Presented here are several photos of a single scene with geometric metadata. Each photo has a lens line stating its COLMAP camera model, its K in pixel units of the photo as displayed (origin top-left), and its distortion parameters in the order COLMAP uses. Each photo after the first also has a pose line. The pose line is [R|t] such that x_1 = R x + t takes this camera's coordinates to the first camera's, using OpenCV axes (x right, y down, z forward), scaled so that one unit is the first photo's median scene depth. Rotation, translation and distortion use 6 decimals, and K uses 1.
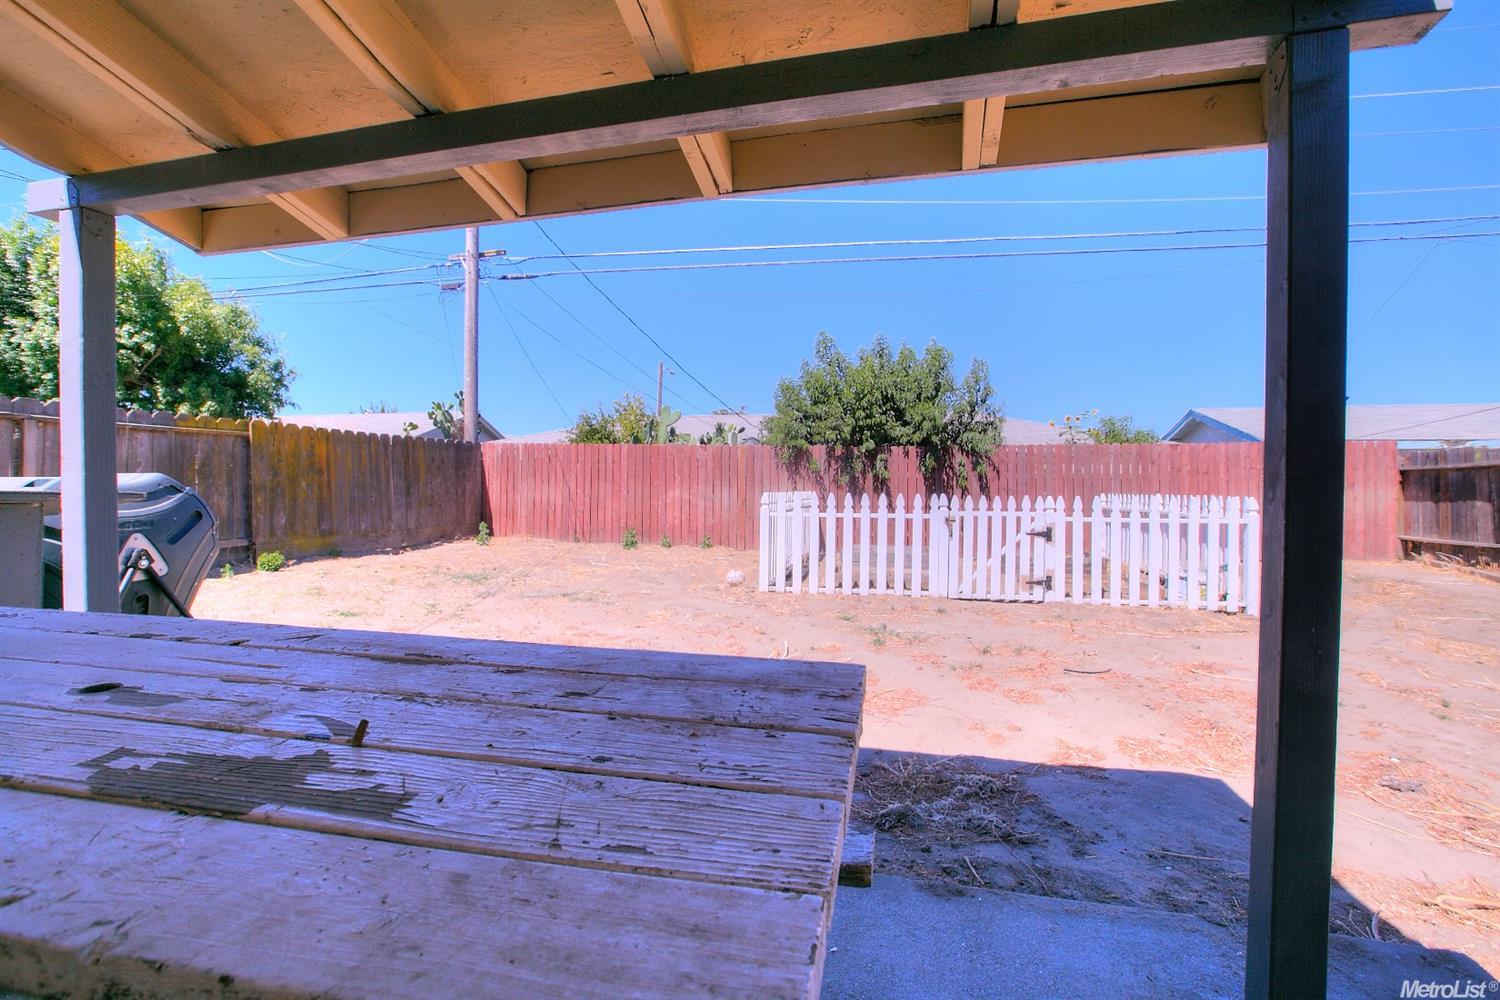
lens RADIAL K [[693.9, 0, 713.2], [0, 693.9, 493.9], [0, 0, 1]] dist [-0.052751, 0.025107]
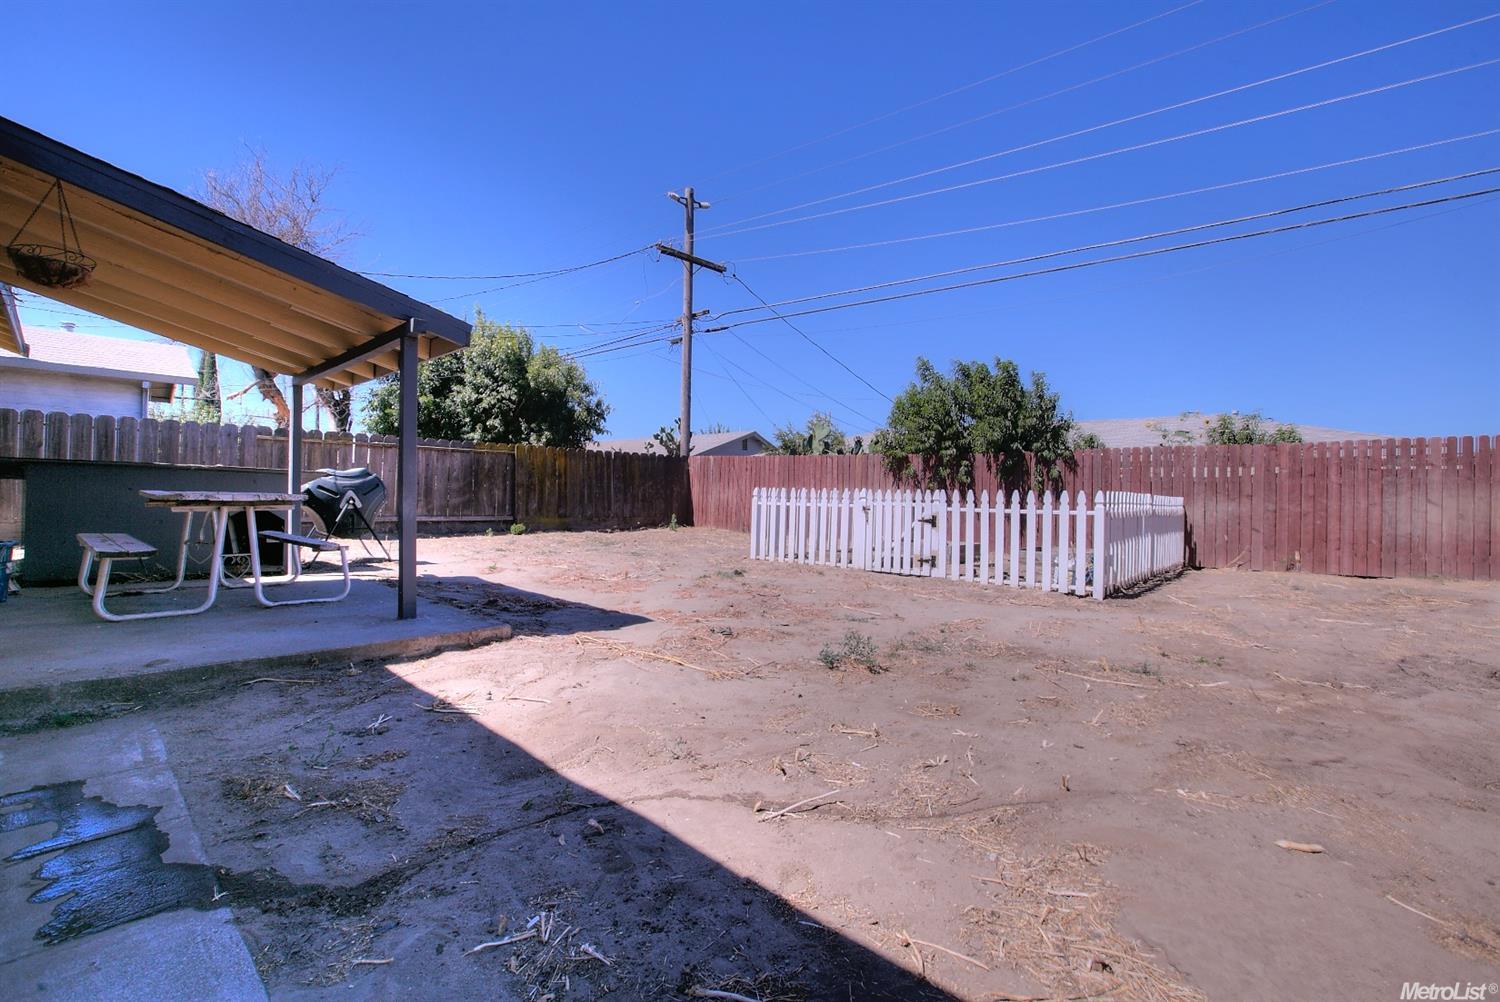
lens RADIAL K [[693.9, 0, 713.2], [0, 693.9, 494.9], [0, 0, 1]] dist [-0.052751, 0.025107]
pose [[0.858983, 0.011035, -0.511885, 0.468118], [-0.021947, 0.999642, -0.015279, 0.023634], [0.511533, 0.024359, 0.858918, -0.151693]]
